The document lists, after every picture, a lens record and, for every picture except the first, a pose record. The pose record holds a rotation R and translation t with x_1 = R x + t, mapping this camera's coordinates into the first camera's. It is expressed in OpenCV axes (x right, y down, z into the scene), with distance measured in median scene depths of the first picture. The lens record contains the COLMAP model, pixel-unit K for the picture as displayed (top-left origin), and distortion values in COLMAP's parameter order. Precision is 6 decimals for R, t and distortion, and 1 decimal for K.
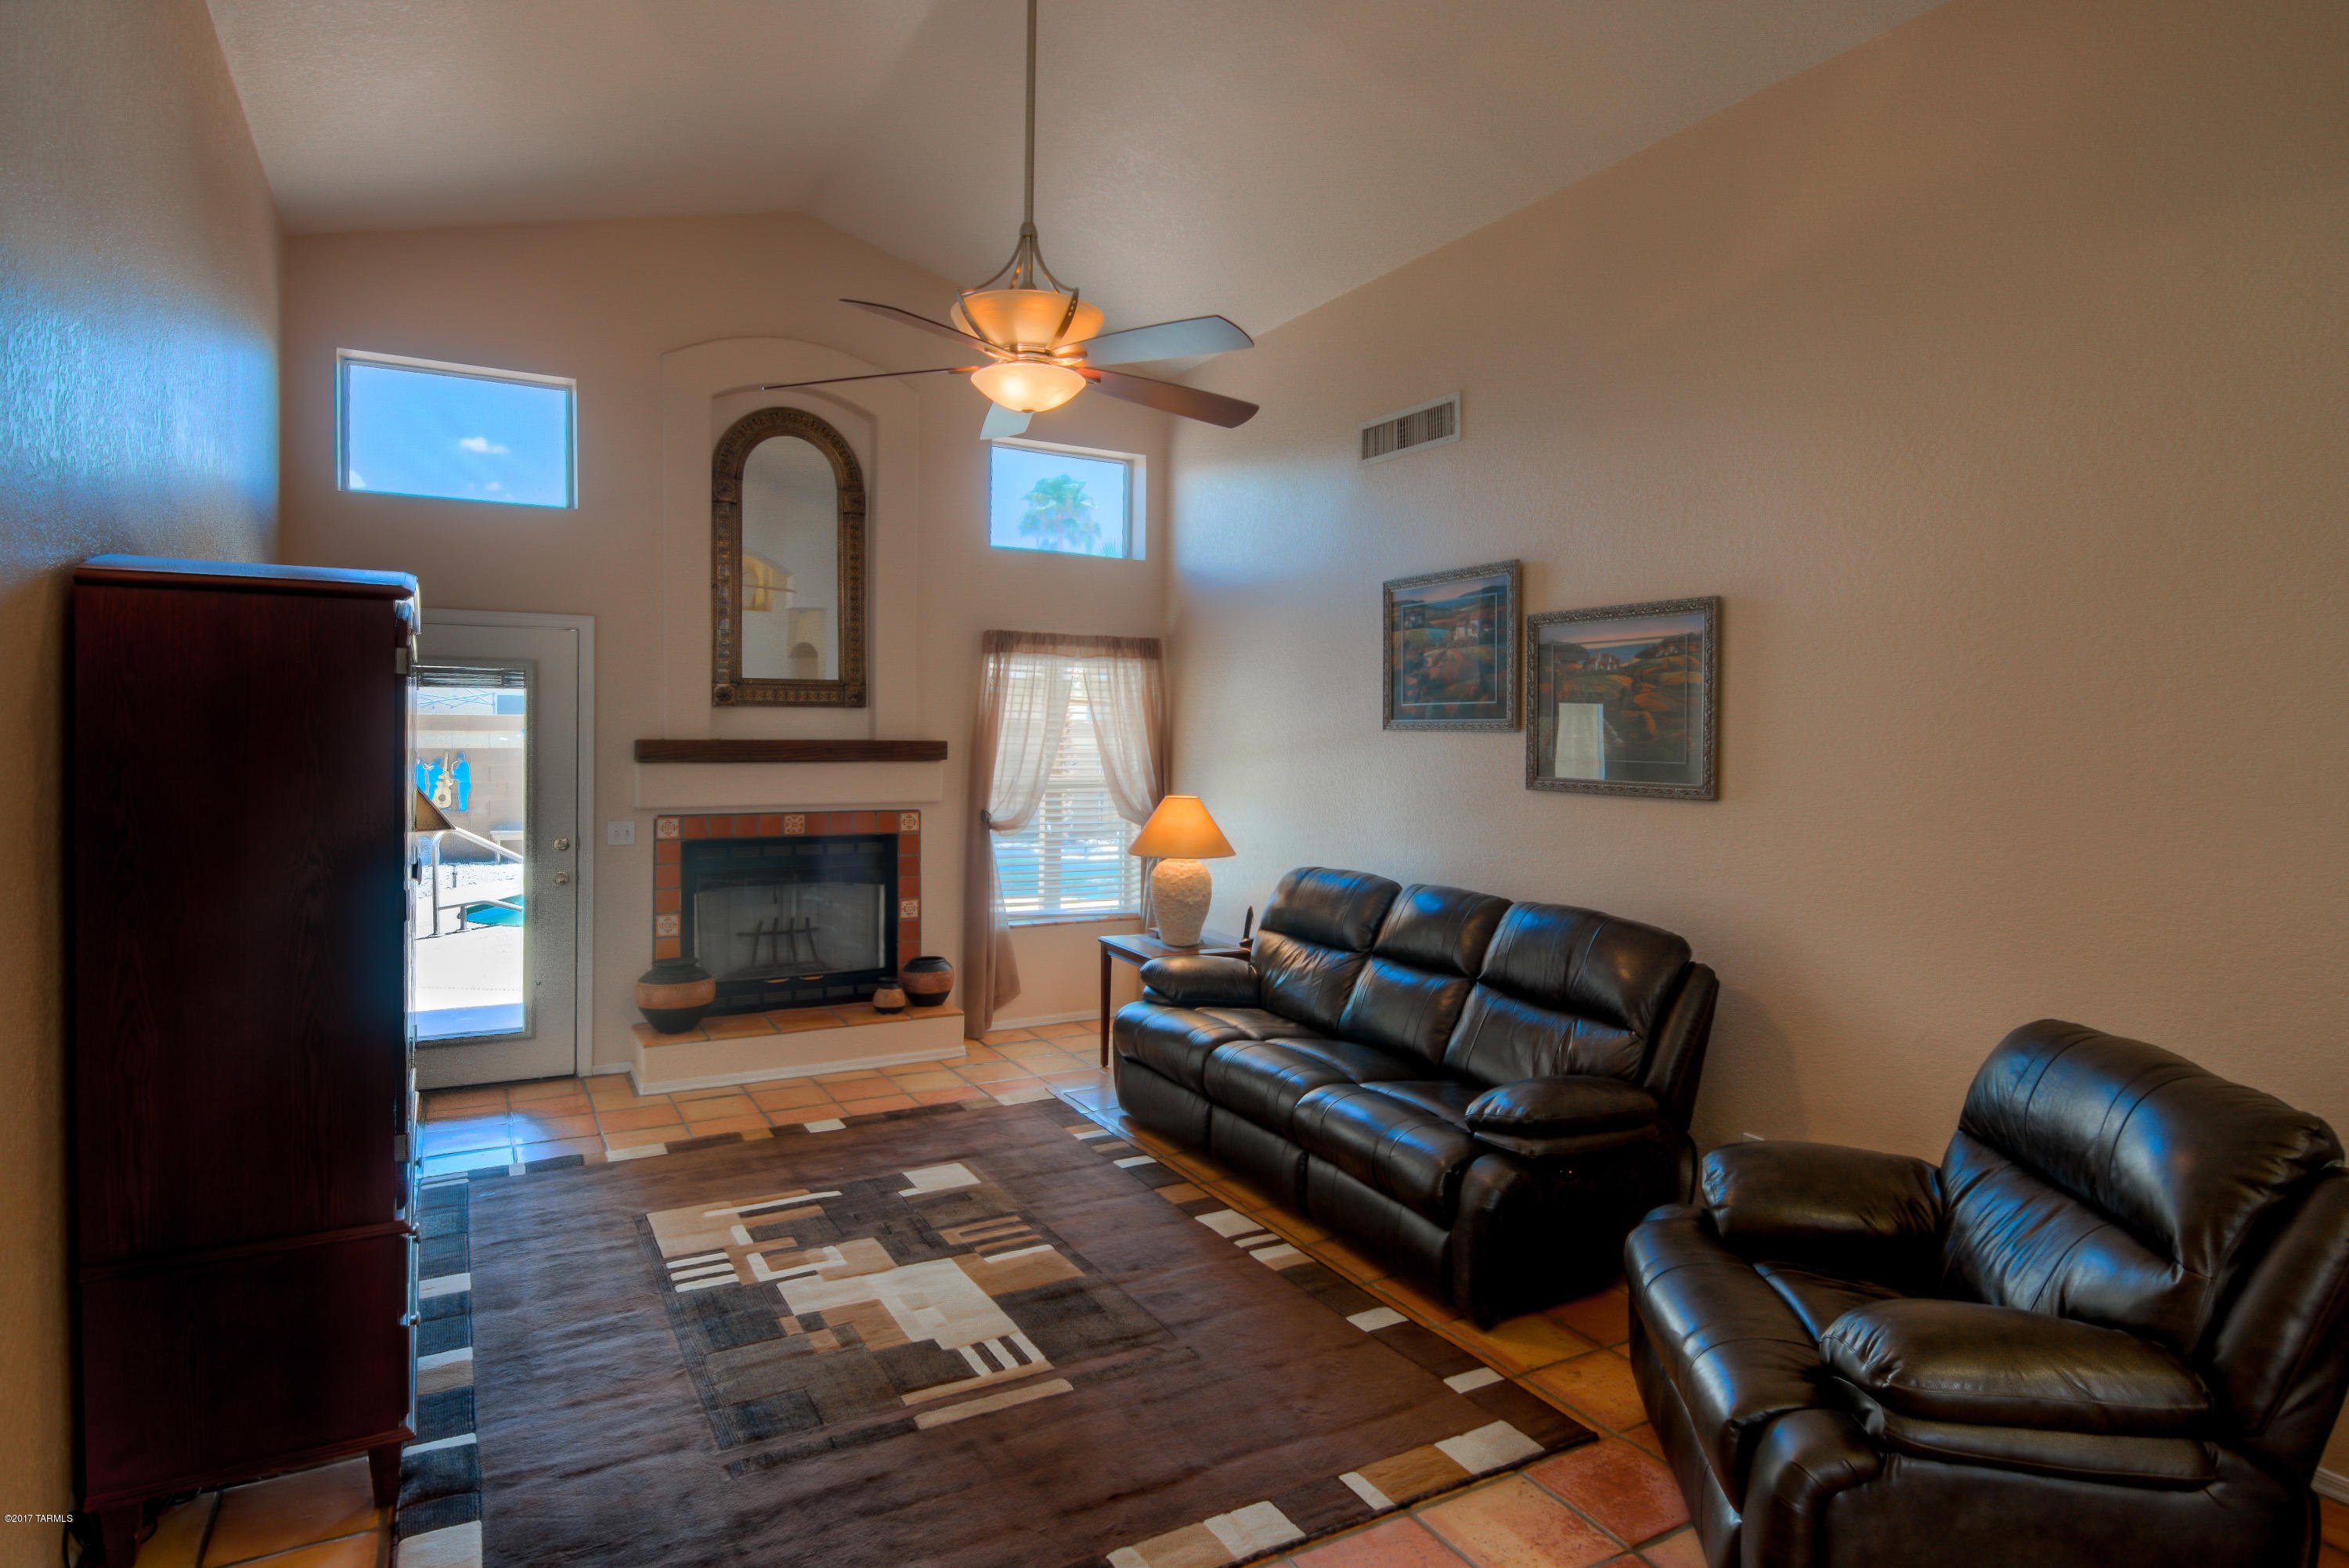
lens RADIAL K [[1286.9, 0, 1219.5], [0, 1286.9, 761.6], [0, 0, 1]] dist [-0.012464, -0.001823]
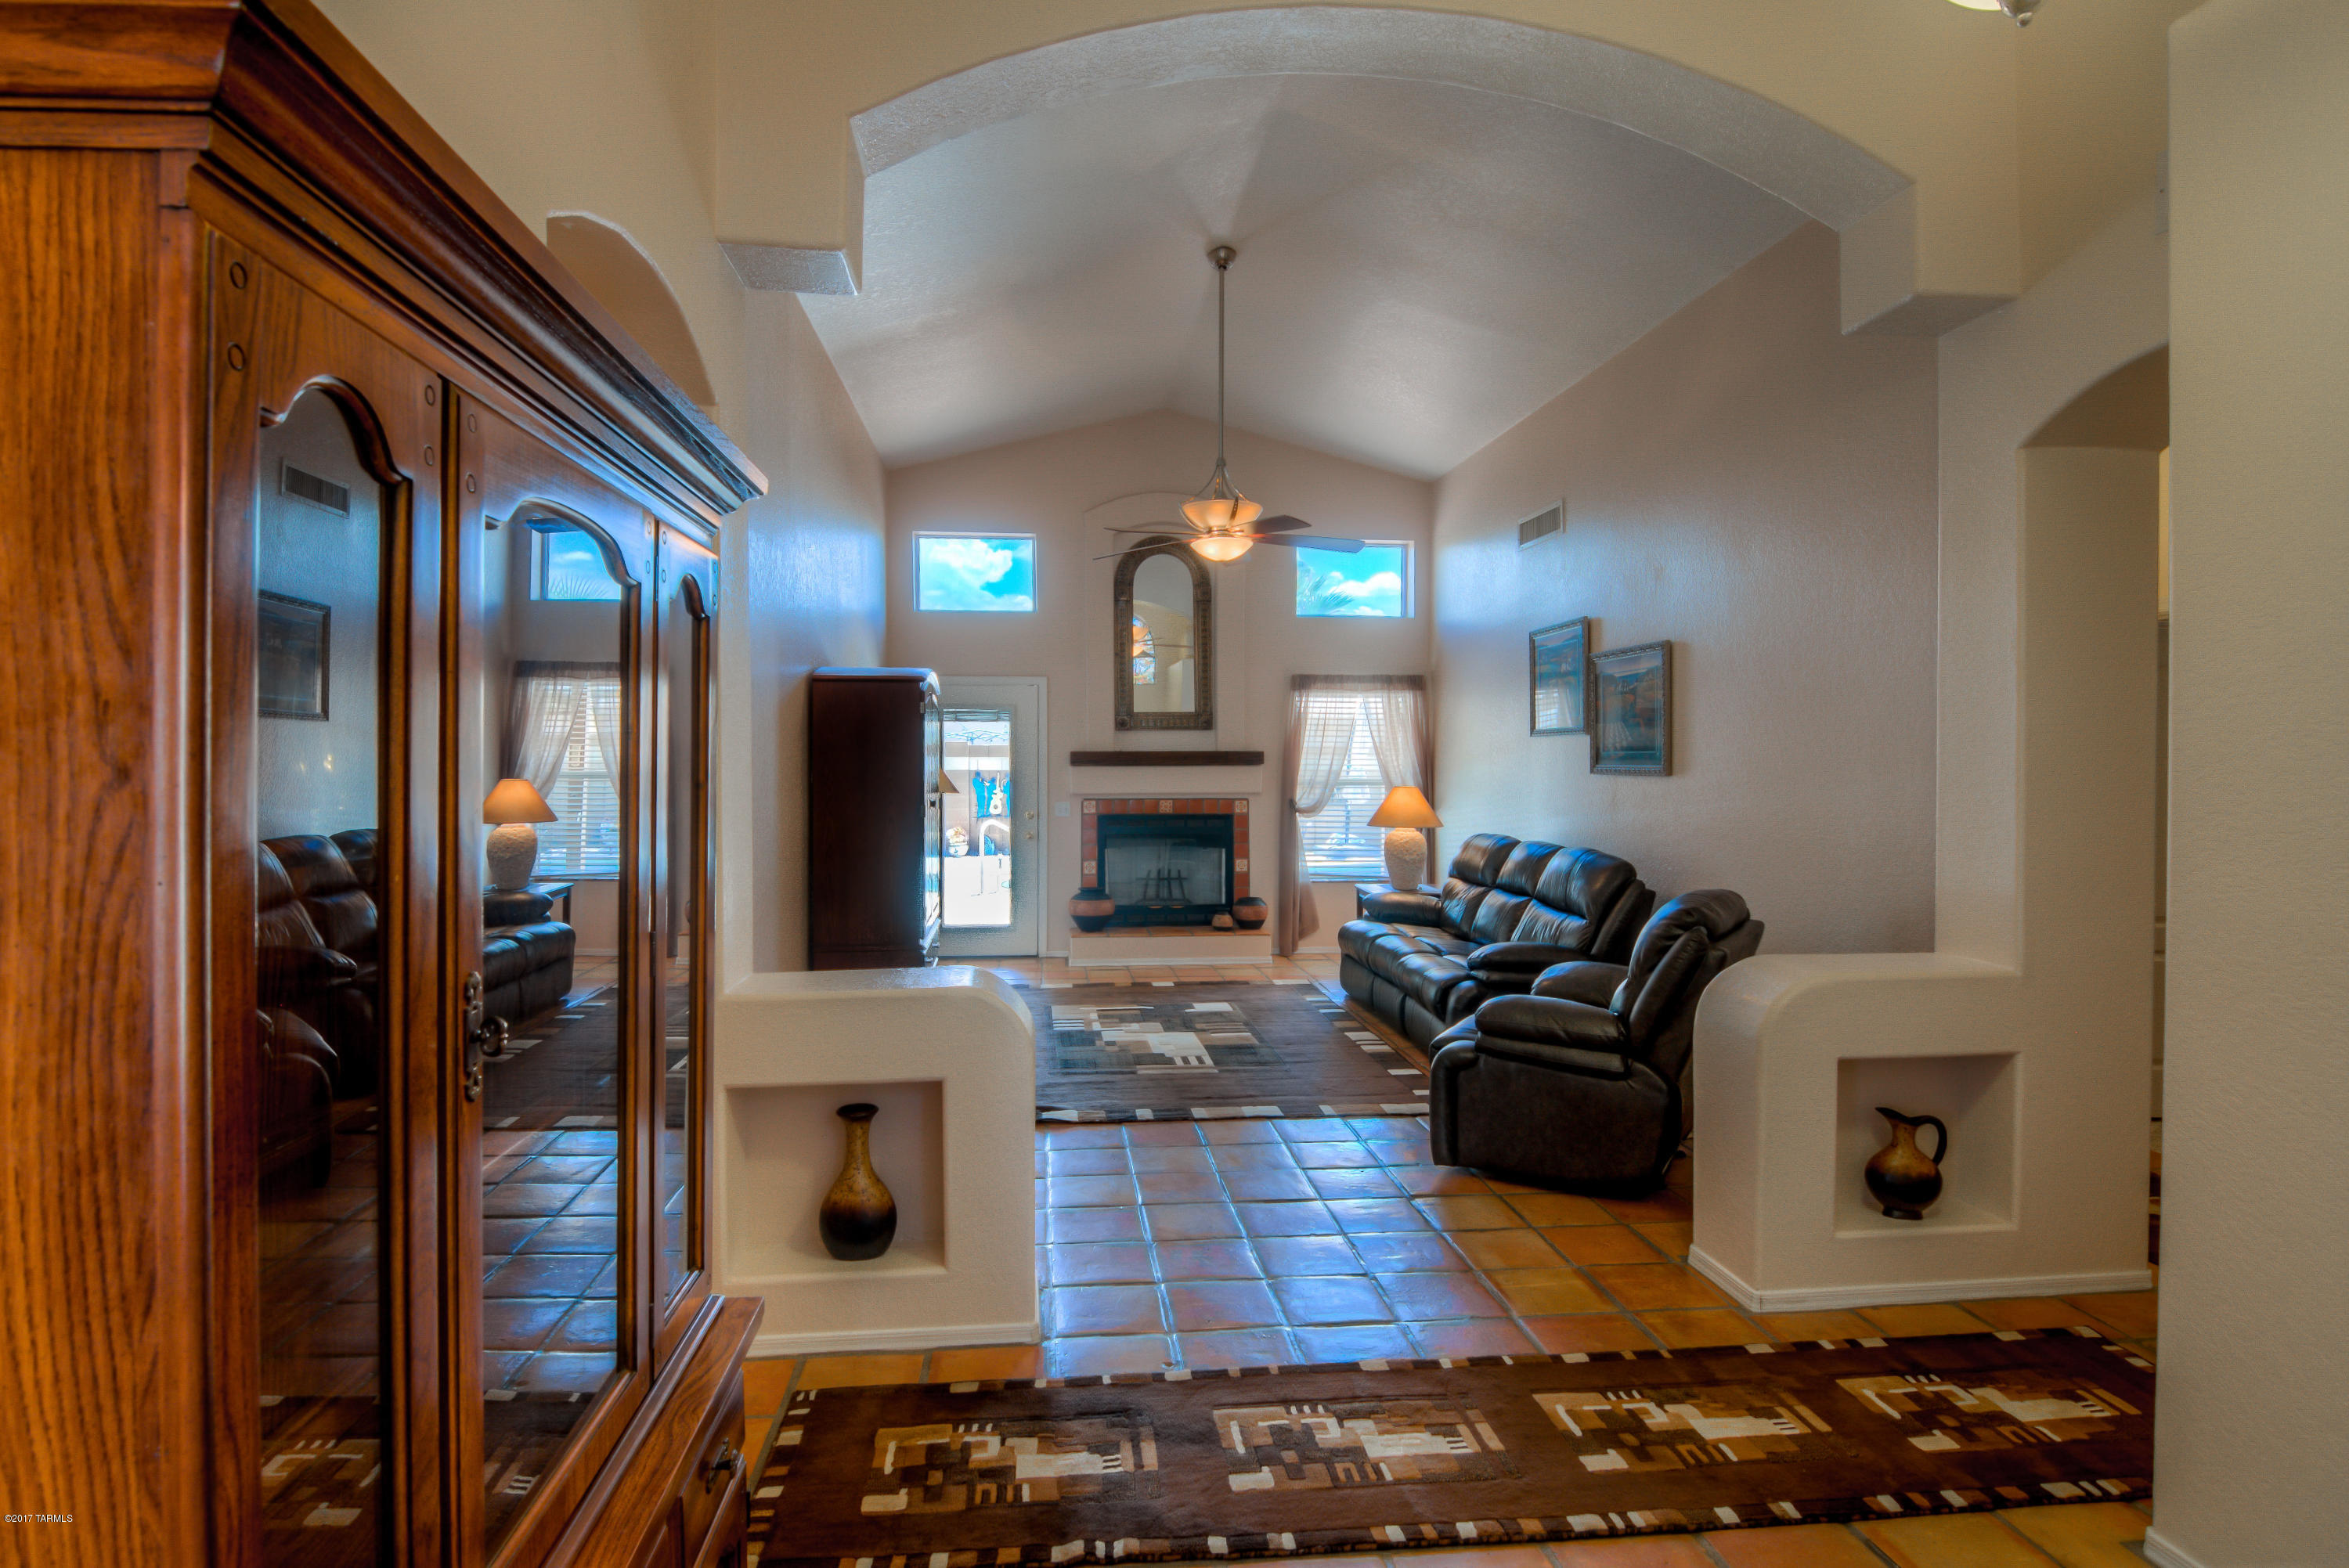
lens RADIAL K [[1221.7, 0, 1143.0], [0, 1221.7, 792.7], [0, 0, 1]] dist [-0.004134, -0.002135]
pose [[0.906351, 0.000615, -0.422526, 0.278253], [0.001398, 0.999989, 0.004453, 0.027497], [0.422524, -0.004627, 0.906340, -0.358123]]
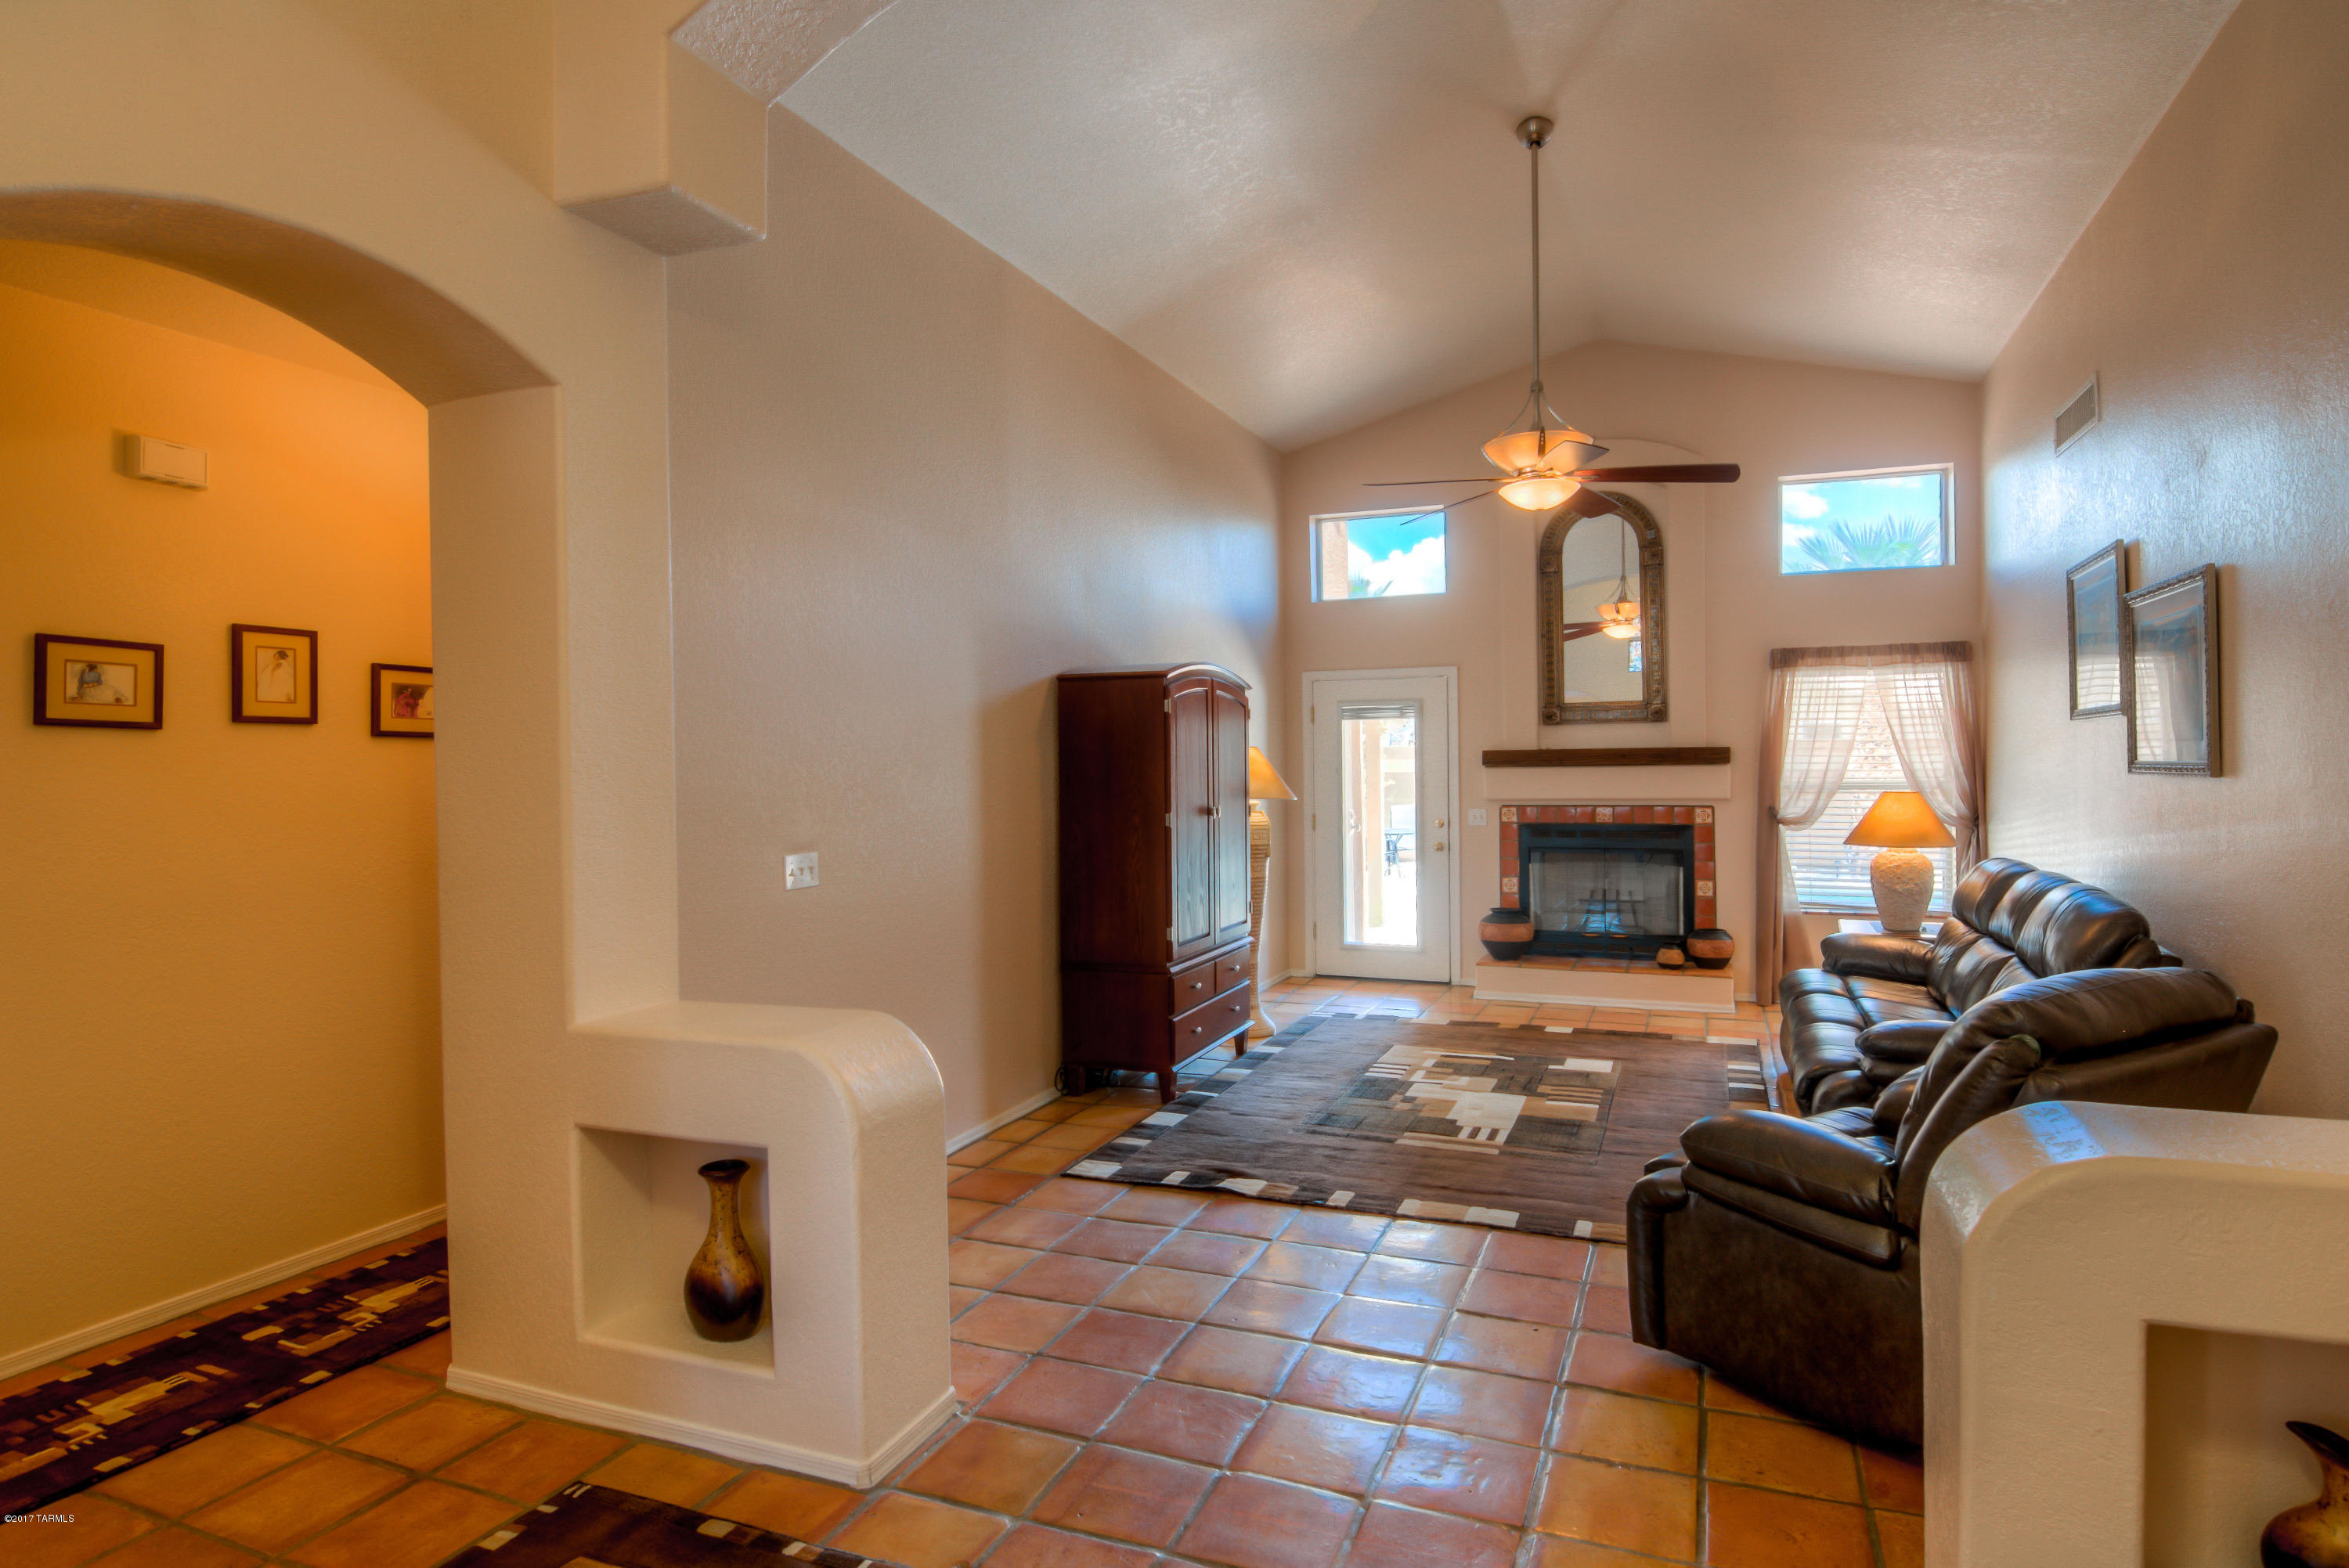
lens RADIAL K [[1246.8, 0, 1174.5], [0, 1246.8, 784.0], [0, 0, 1]] dist [-0.006781, -0.002308]
pose [[0.616930, -0.003737, -0.787009, 0.406757], [0.000873, 0.999991, -0.004064, 0.024382], [0.787017, 0.001820, 0.616928, -0.113067]]
